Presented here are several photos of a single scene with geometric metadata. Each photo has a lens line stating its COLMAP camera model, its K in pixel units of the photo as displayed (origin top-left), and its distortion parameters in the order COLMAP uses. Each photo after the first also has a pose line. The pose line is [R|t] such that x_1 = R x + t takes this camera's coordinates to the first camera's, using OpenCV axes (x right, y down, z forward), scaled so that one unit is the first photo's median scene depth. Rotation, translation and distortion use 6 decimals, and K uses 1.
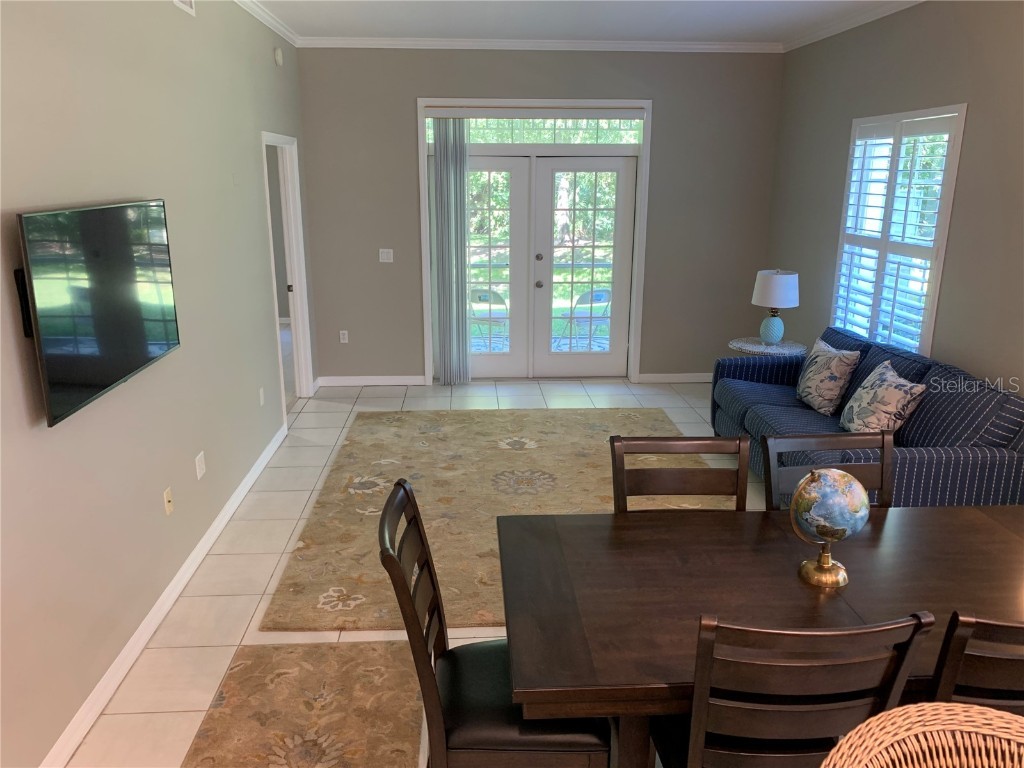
lens RADIAL K [[784.5, 0, 501.8], [0, 784.5, 381.1], [0, 0, 1]] dist [0.032993, -0.042946]
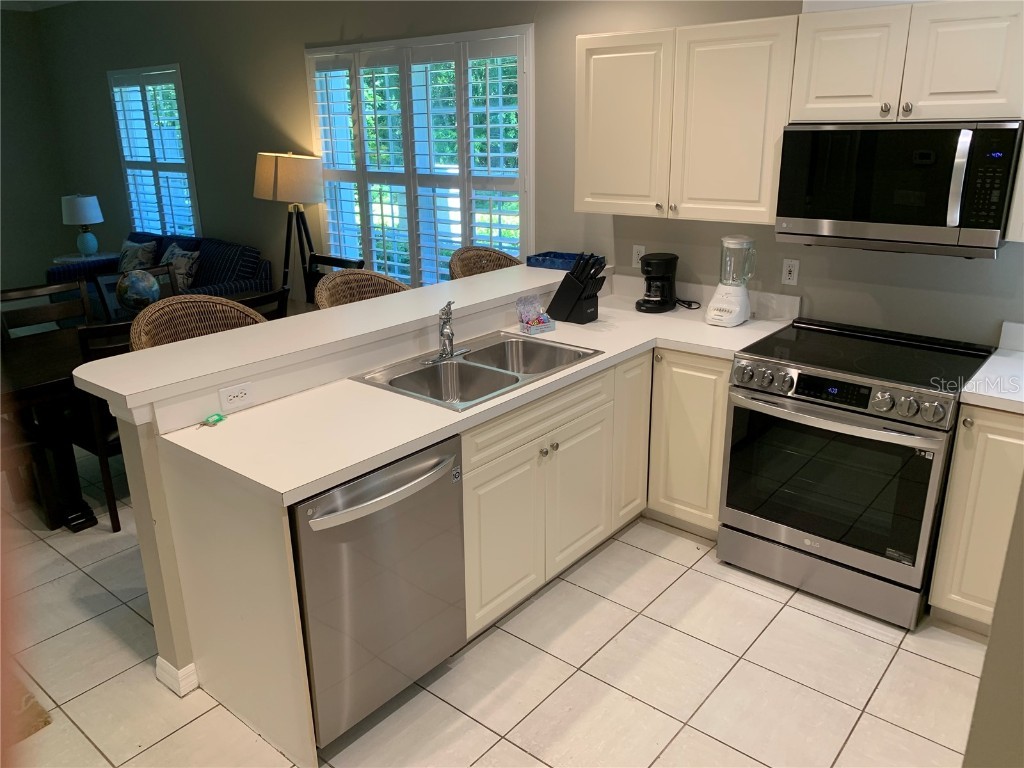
lens RADIAL K [[784.5, 0, 507.4], [0, 784.5, 379.4], [0, 0, 1]] dist [0.032993, -0.042946]
pose [[0.679340, -0.240345, 0.693348, -0.128768], [0.203094, 0.969515, 0.137087, 0.114519], [-0.705160, 0.047686, 0.707443, -0.357163]]
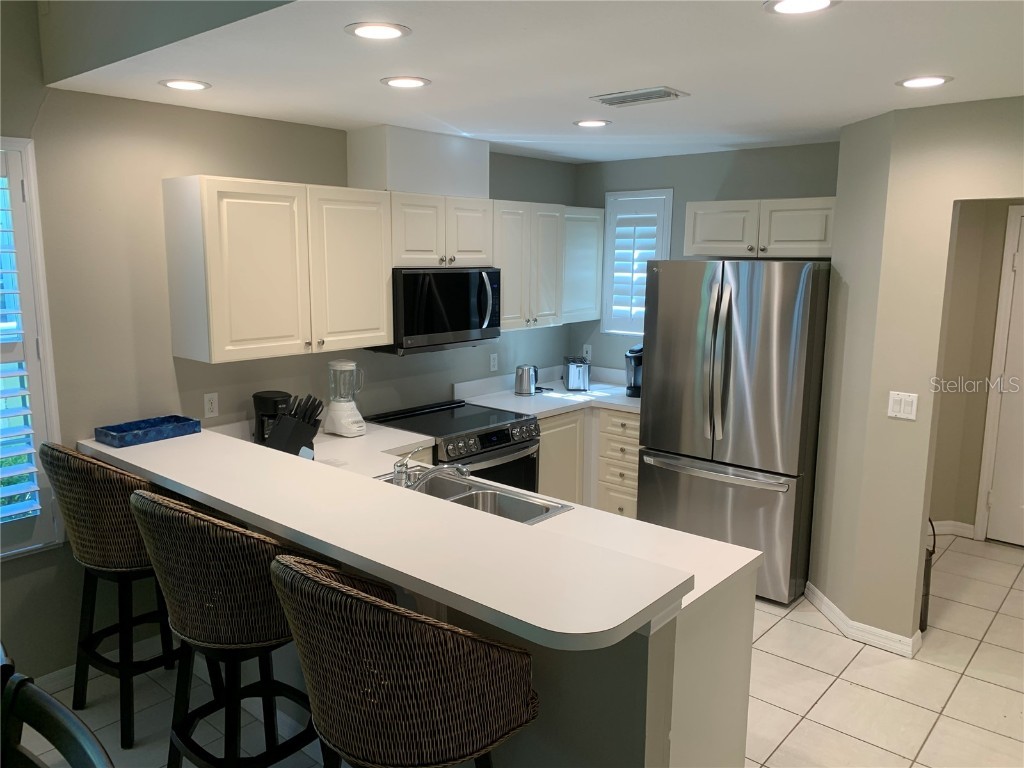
lens RADIAL K [[784.5, 0, 505.5], [0, 784.5, 389.2], [0, 0, 1]] dist [0.032993, -0.042946]
pose [[-0.721123, -0.118306, 0.682631, -0.156157], [0.174901, 0.922309, 0.344609, -0.073684], [-0.670366, 0.367898, -0.644407, 0.329265]]
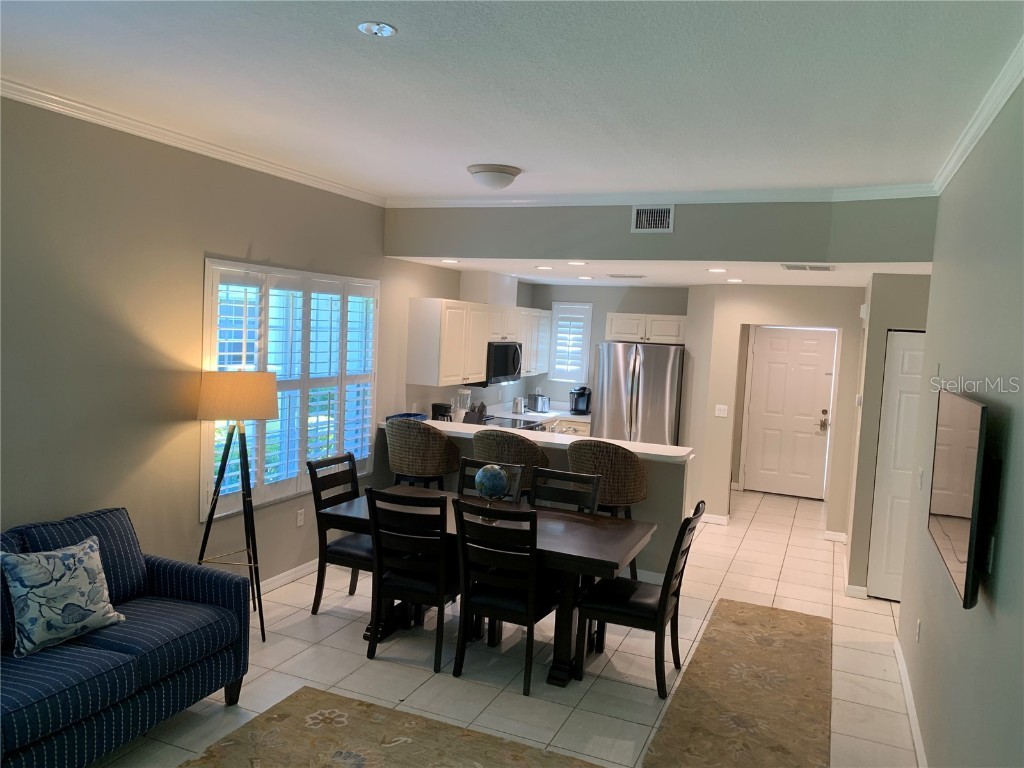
lens RADIAL K [[784.5, 0, 509.0], [0, 784.5, 377.2], [0, 0, 1]] dist [0.032993, -0.042946]
pose [[-0.902173, -0.069788, 0.425691, -0.214037], [0.064742, 0.953744, 0.293567, -0.300020], [-0.426488, 0.292409, -0.855924, 1.111042]]
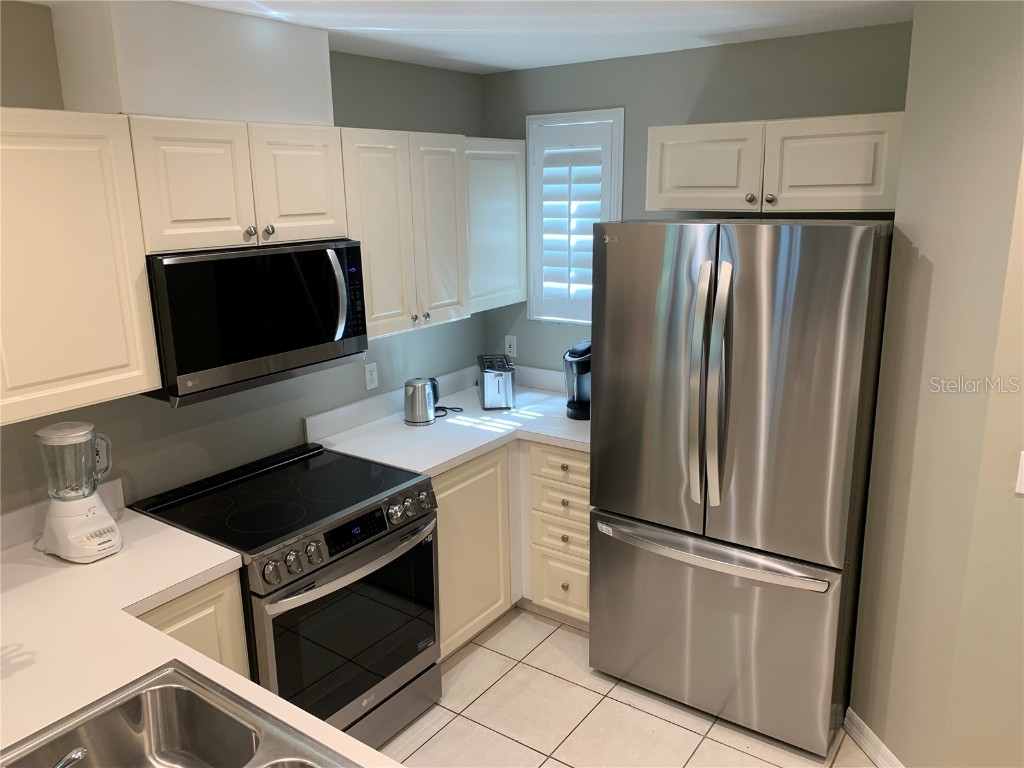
lens RADIAL K [[784.5, 0, 519.9], [0, 784.5, 385.3], [0, 0, 1]] dist [0.032993, -0.042946]
pose [[-0.788387, -0.131554, 0.600949, 0.025160], [0.179158, 0.885425, 0.428866, -0.024795], [-0.588514, 0.445777, -0.674488, 0.078265]]
